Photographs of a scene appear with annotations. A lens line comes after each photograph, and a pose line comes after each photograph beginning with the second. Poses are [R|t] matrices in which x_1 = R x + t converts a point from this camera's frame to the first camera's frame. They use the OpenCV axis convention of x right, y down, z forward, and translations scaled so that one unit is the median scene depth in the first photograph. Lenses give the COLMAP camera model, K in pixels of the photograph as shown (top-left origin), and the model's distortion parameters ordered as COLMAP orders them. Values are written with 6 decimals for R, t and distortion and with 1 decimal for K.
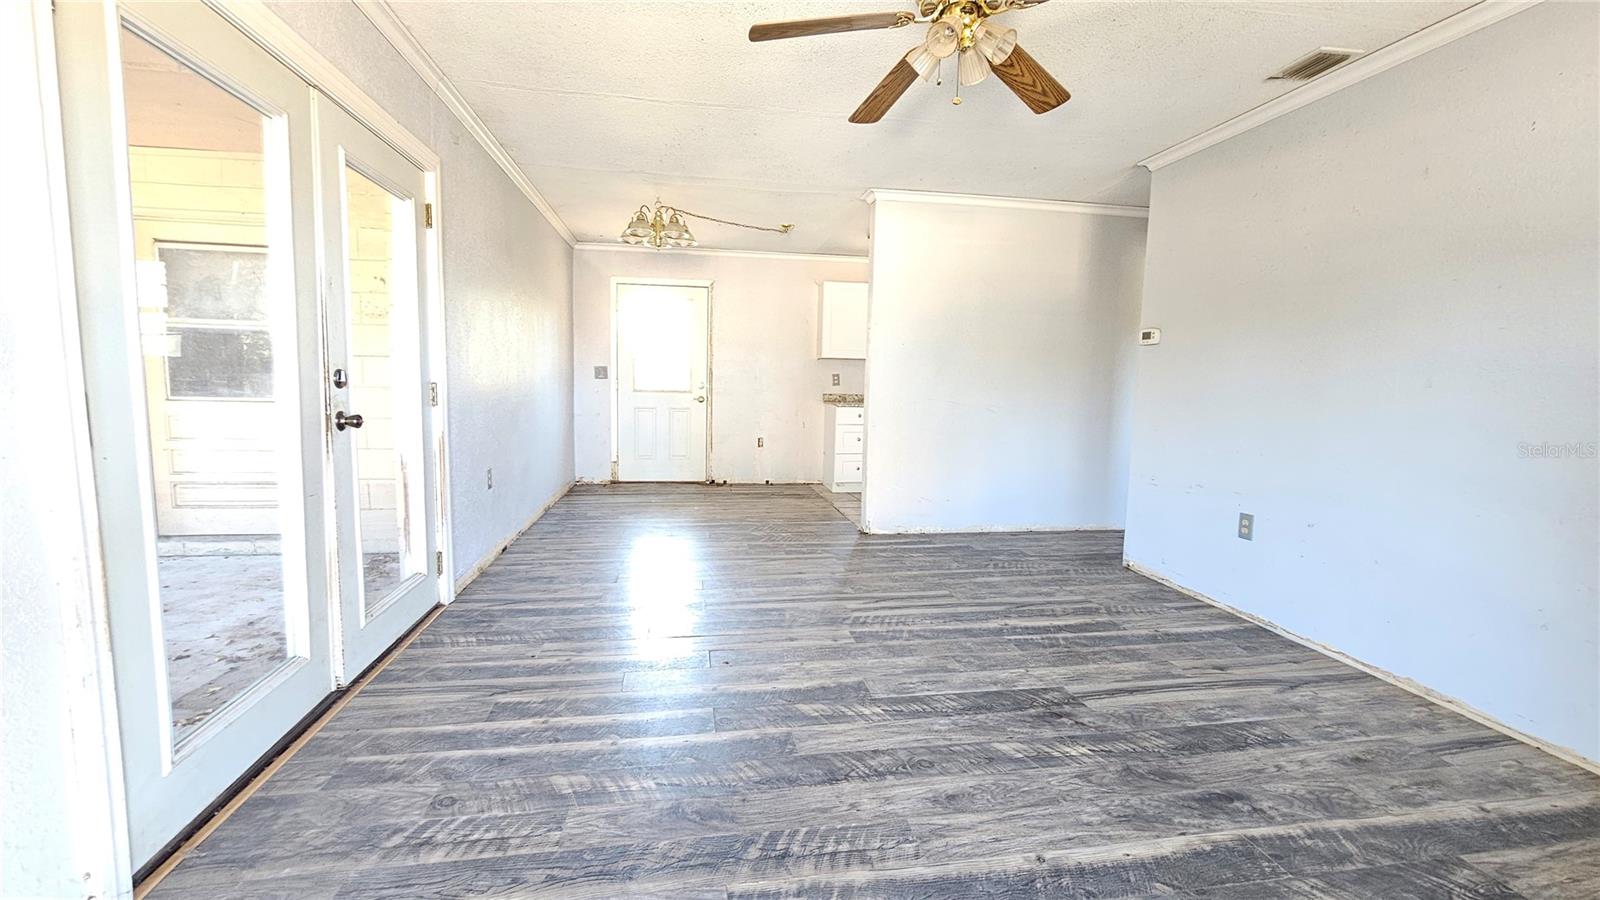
lens RADIAL K [[655.6, 0, 800.5], [0, 655.6, 454.6], [0, 0, 1]] dist [-0.006574, 0.001055]
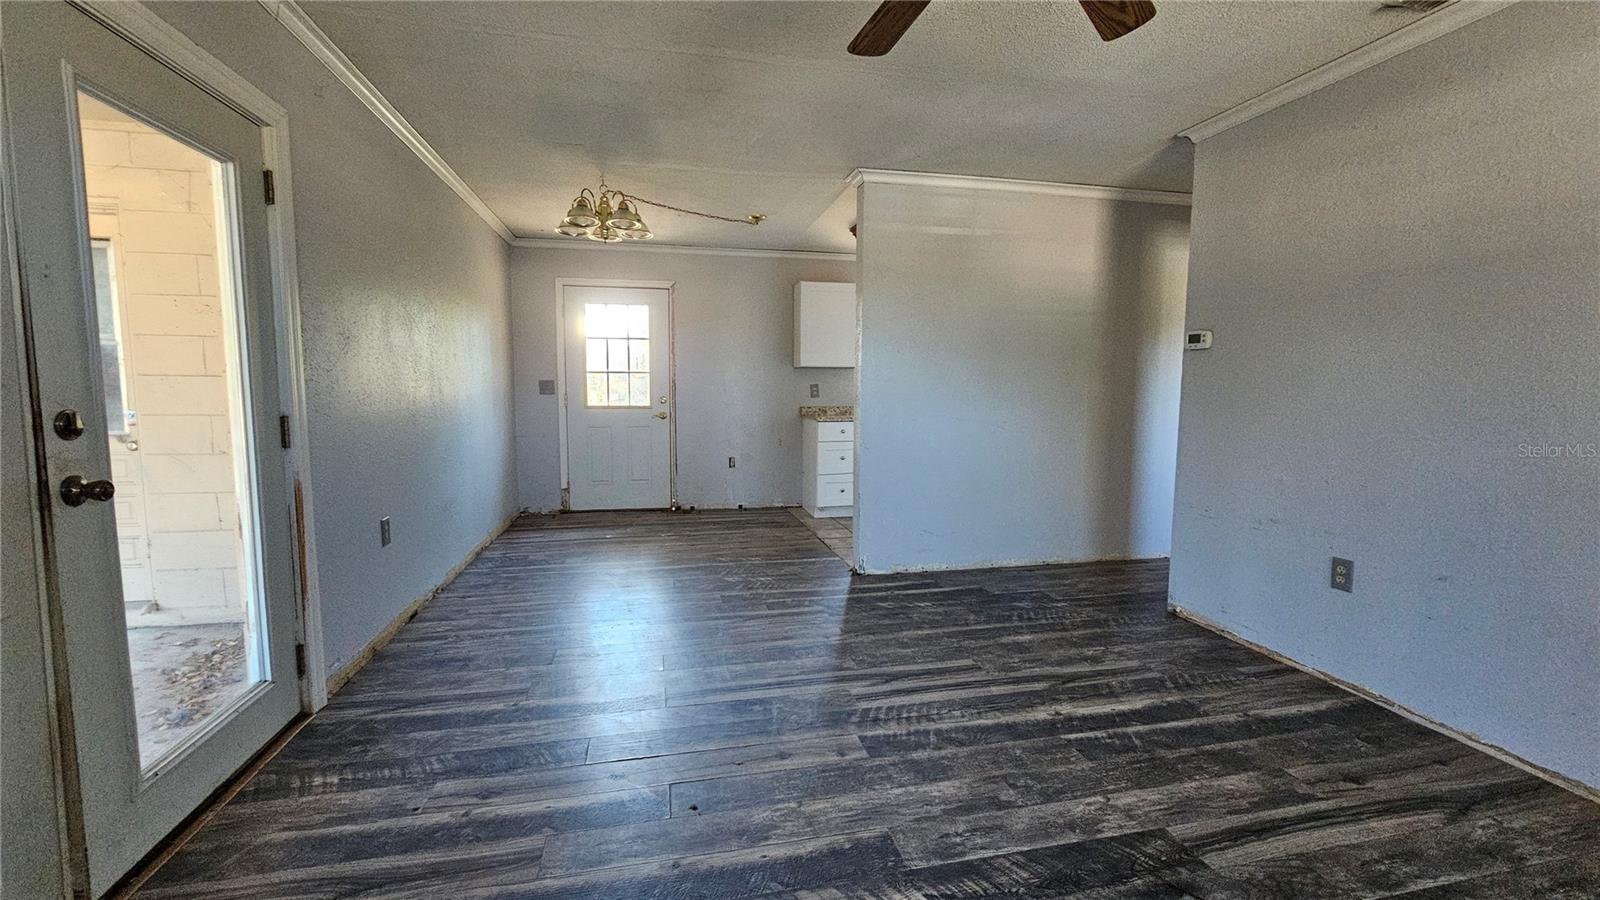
lens RADIAL K [[655.6, 0, 802.8], [0, 655.6, 453.3], [0, 0, 1]] dist [-0.006574, 0.001055]
pose [[0.998579, -0.020970, 0.048998, -0.019226], [0.021405, 0.999736, -0.008375, -0.050077], [-0.048809, 0.009412, 0.998764, 0.245149]]
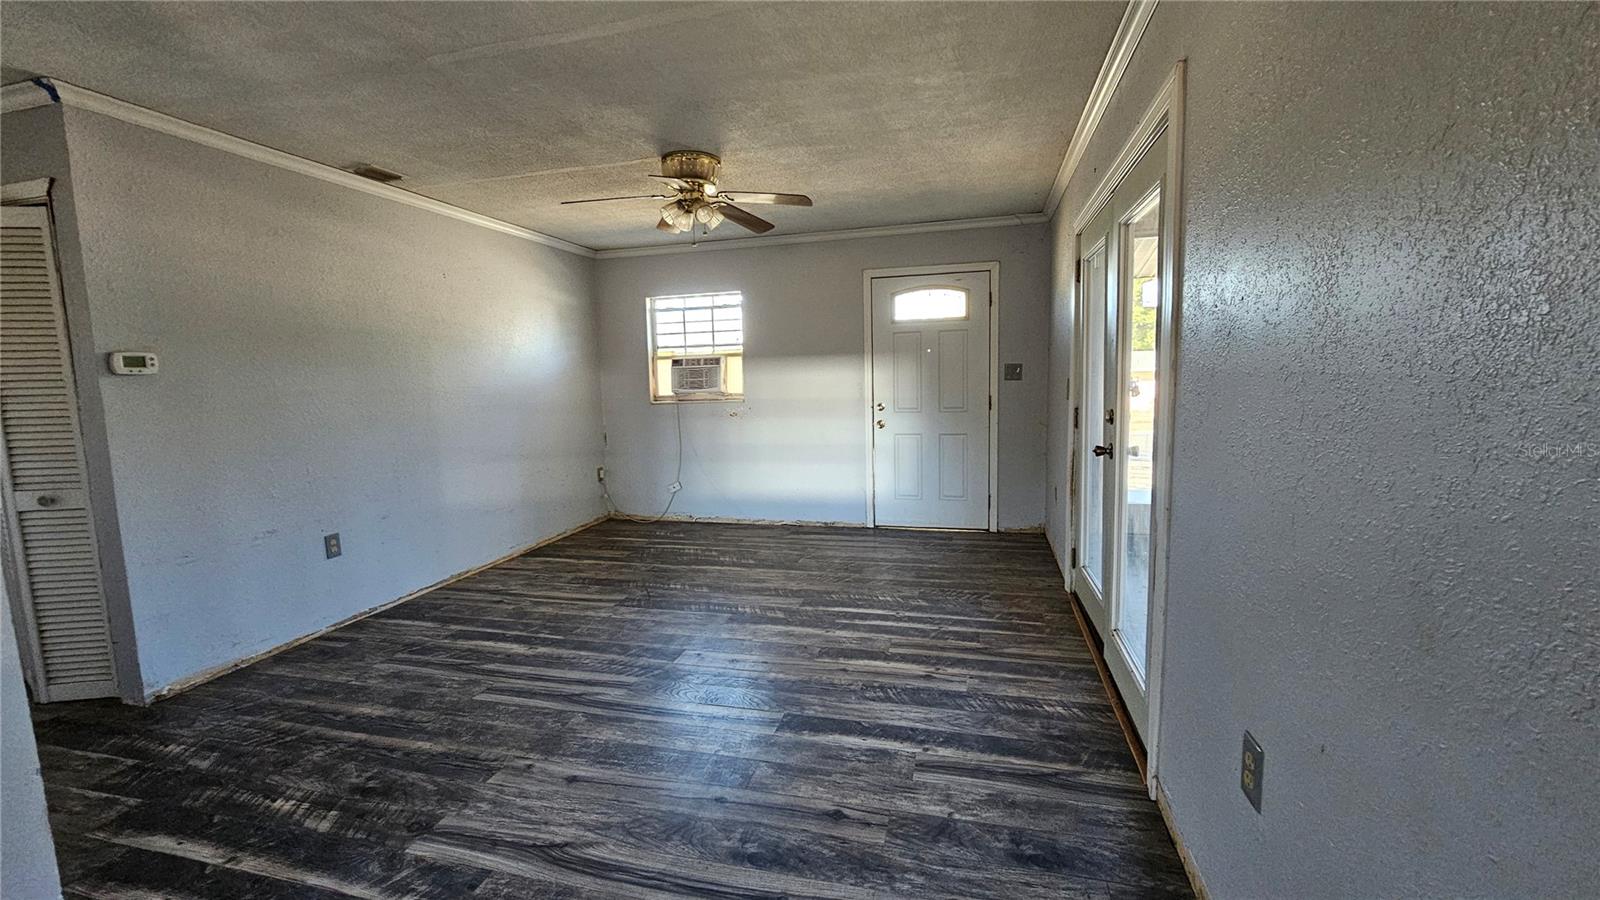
lens RADIAL K [[655.6, 0, 799.4], [0, 655.6, 448.8], [0, 0, 1]] dist [-0.006574, 0.001055]
pose [[-0.909450, -0.044890, 0.413384, -0.506535], [0.054630, 0.972639, 0.225806, -0.270219], [-0.412210, 0.227942, -0.882114, 1.723774]]
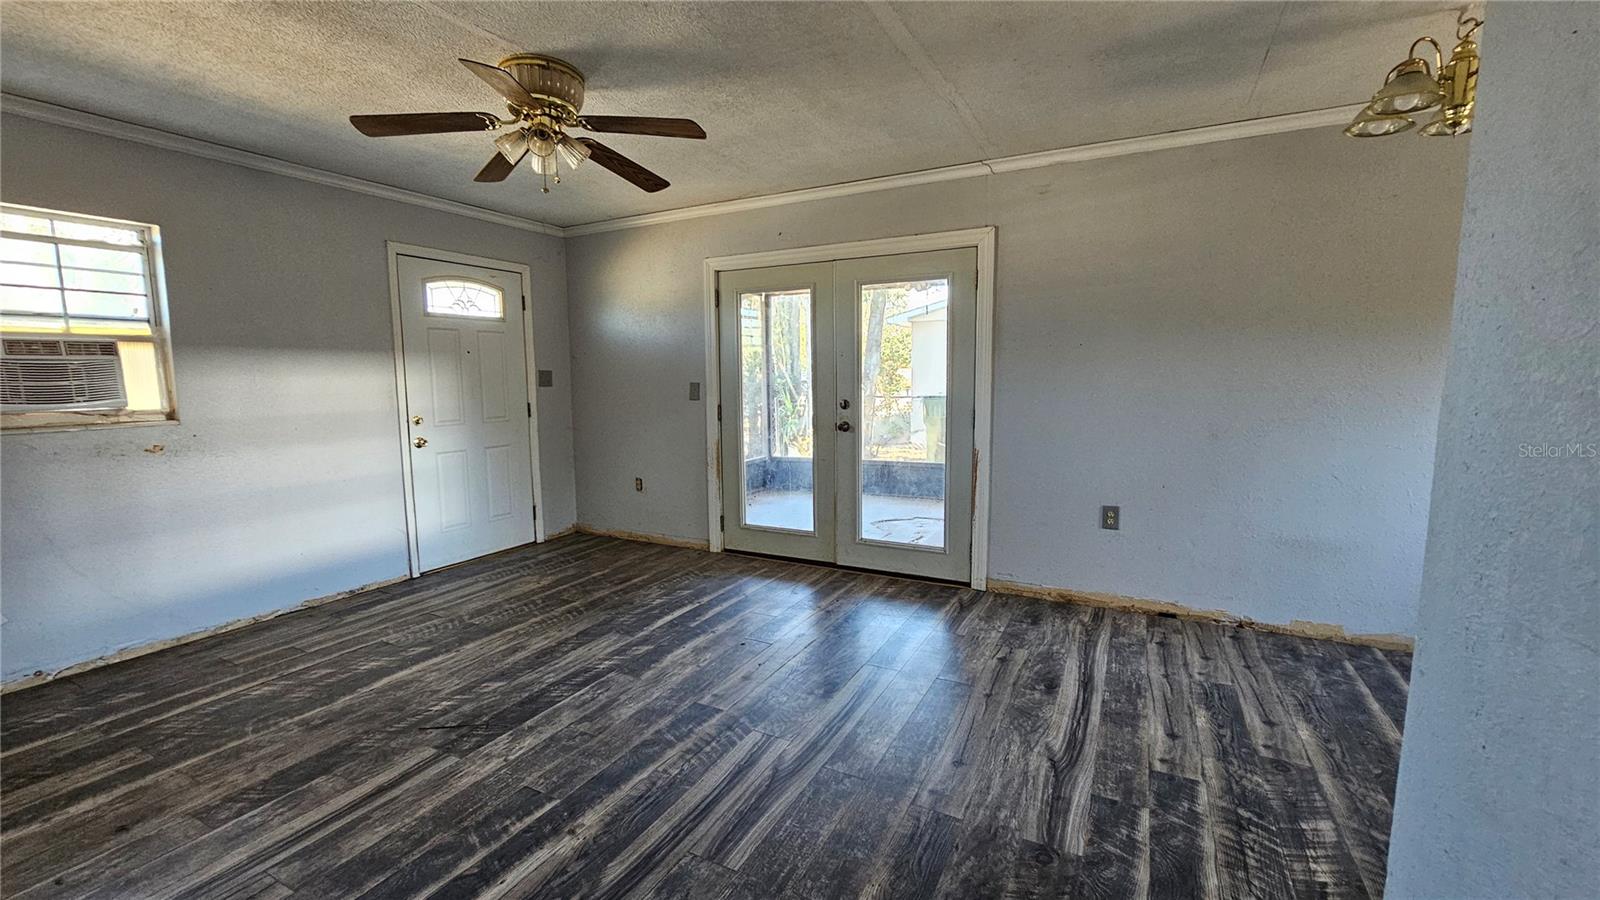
lens RADIAL K [[655.6, 0, 793.0], [0, 655.6, 449.0], [0, 0, 1]] dist [-0.006574, 0.001055]
pose [[-0.612848, 0.073416, -0.786783, 0.659150], [-0.095660, 0.981459, 0.166094, -0.214801], [0.784389, 0.177054, -0.594463, 1.502501]]
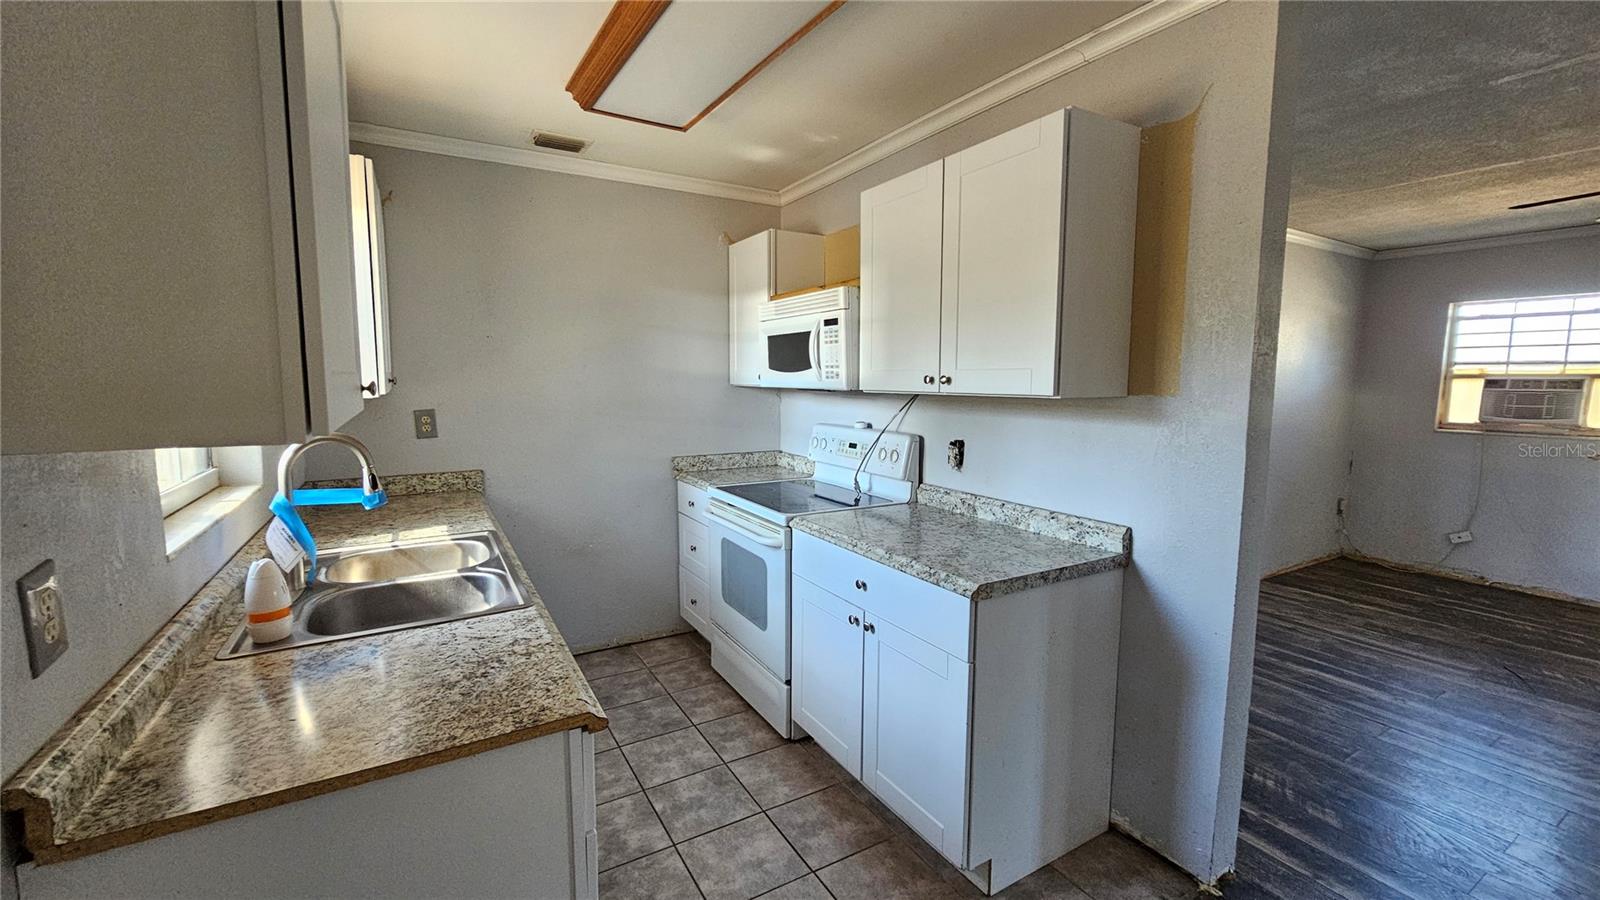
lens RADIAL K [[655.6, 0, 799.3], [0, 655.6, 448.5], [0, 0, 1]] dist [-0.006574, 0.001055]
pose [[-0.351972, -0.126714, 0.927394, -0.226719], [0.090522, 0.981542, 0.168469, -0.355652], [-0.931623, 0.143246, -0.334005, 2.155001]]
